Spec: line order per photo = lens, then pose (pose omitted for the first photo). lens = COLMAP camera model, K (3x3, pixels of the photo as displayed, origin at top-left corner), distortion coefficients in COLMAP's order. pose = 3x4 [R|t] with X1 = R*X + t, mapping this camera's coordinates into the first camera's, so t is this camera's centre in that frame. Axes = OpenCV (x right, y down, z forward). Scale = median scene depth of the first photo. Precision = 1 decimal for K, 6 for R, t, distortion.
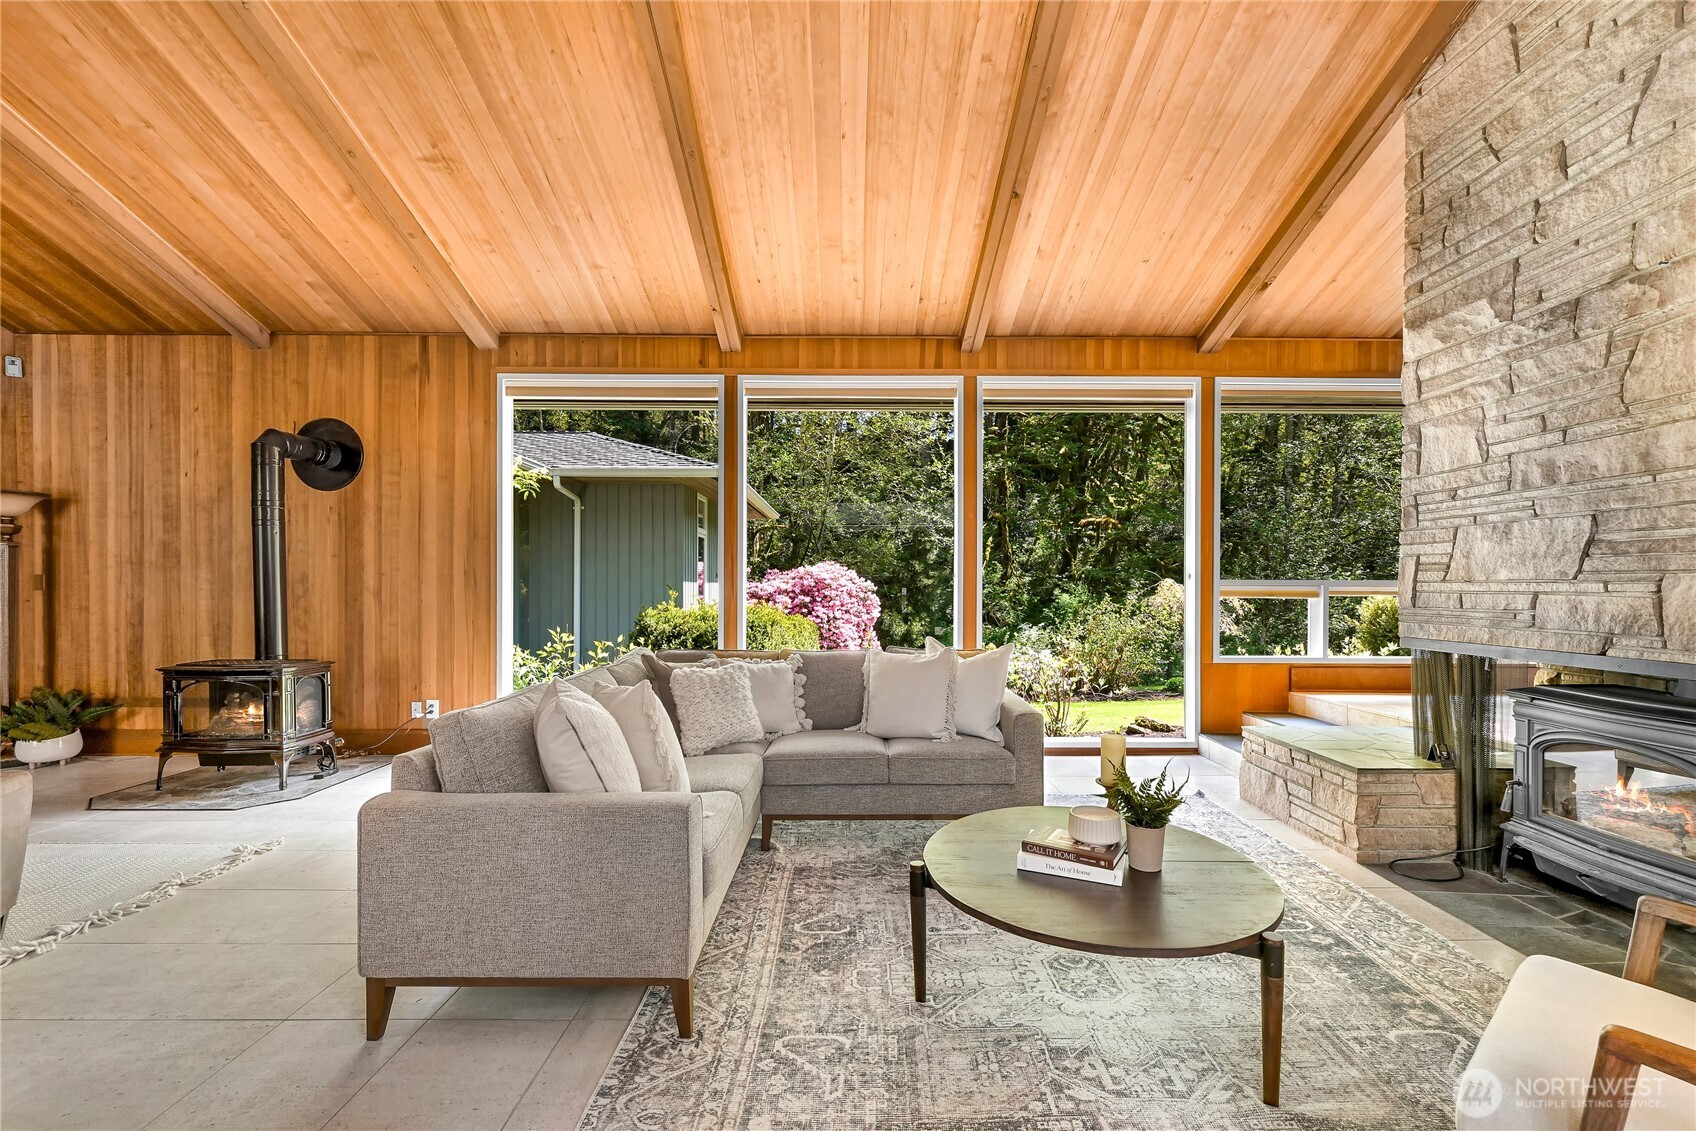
lens RADIAL K [[672.6, 0, 851.9], [0, 672.6, 592.0], [0, 0, 1]] dist [-0.001791, 0.000391]
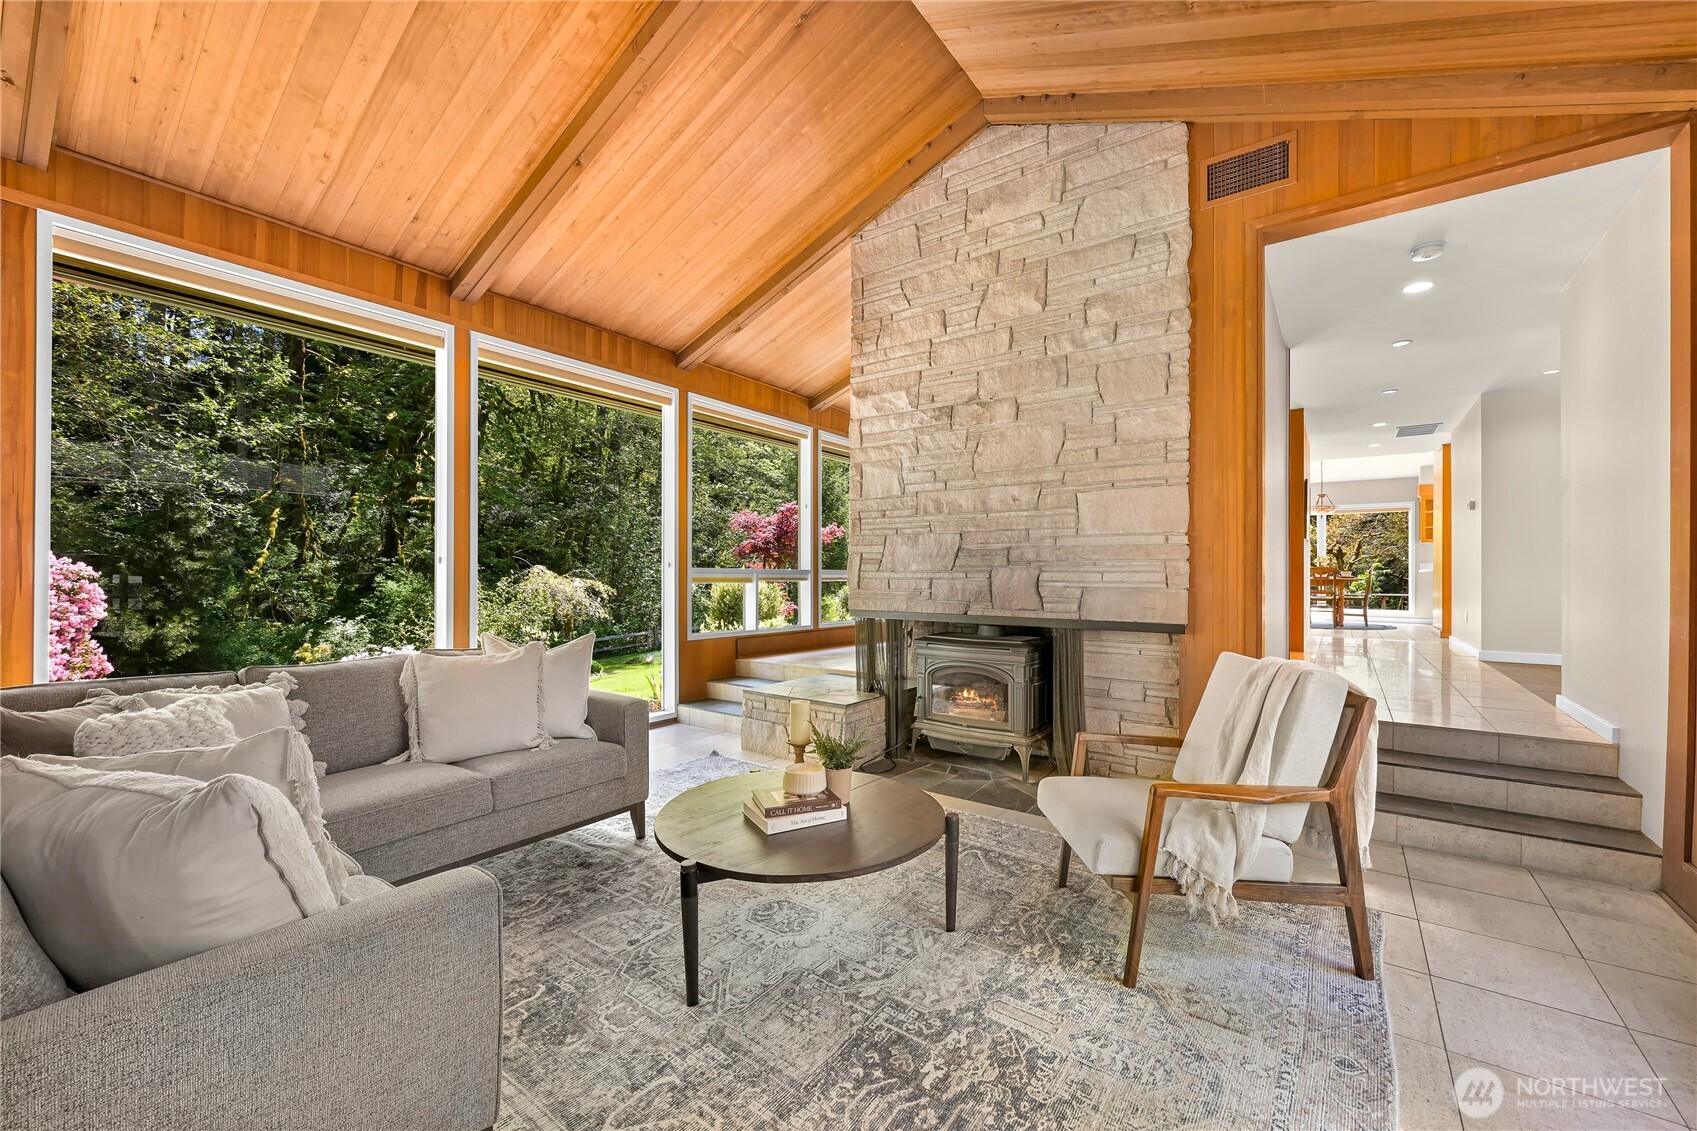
lens RADIAL K [[673.0, 0, 843.9], [0, 673.0, 571.6], [0, 0, 1]] dist [-0.001791, 0.000391]
pose [[0.597672, 0.004319, 0.801729, -0.424623], [0.003541, 0.999962, -0.008027, -0.003692], [-0.801733, 0.007636, 0.597634, 0.190580]]
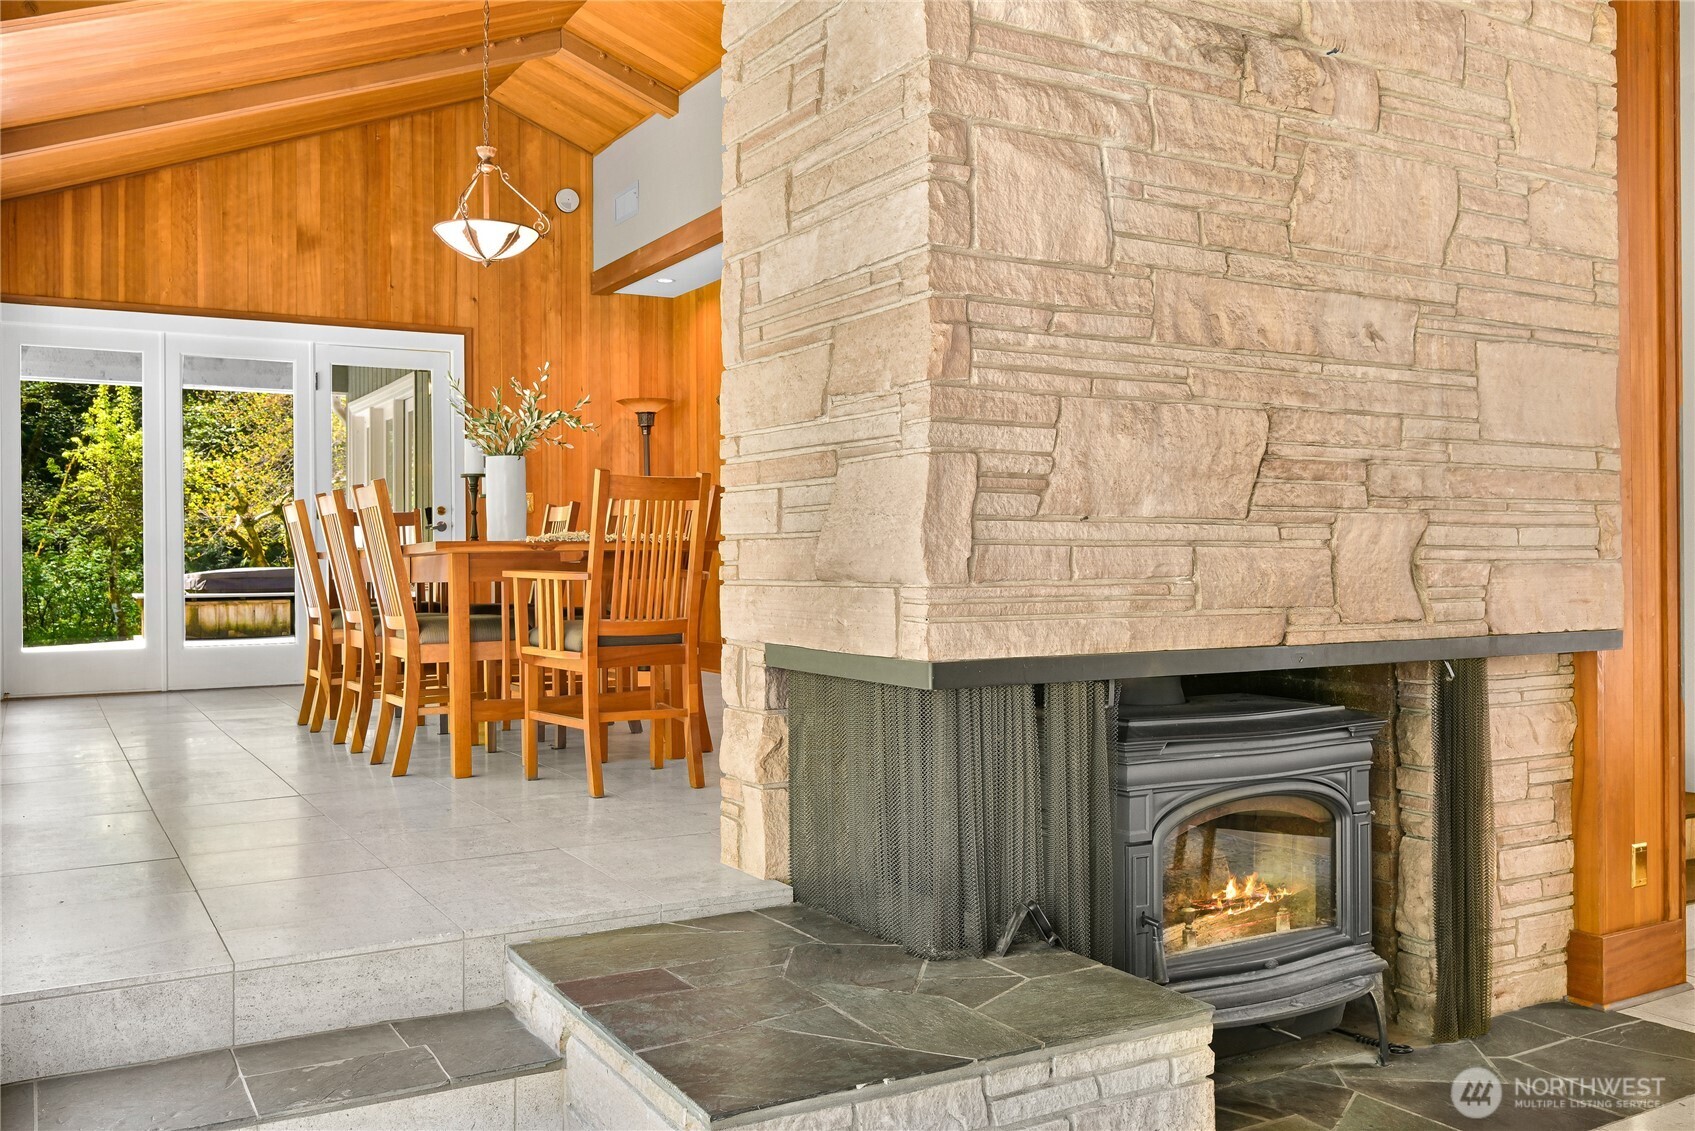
lens RADIAL K [[1410.4, 0, 846.4], [0, 1410.4, 556.8], [0, 0, 1]] dist [0.011688, 0.009630]
pose [[-0.500107, 0.004906, 0.865950, 0.189309], [0.012840, 0.999916, 0.001750, 0.006911], [-0.865868, 0.011994, -0.500128, 1.797839]]
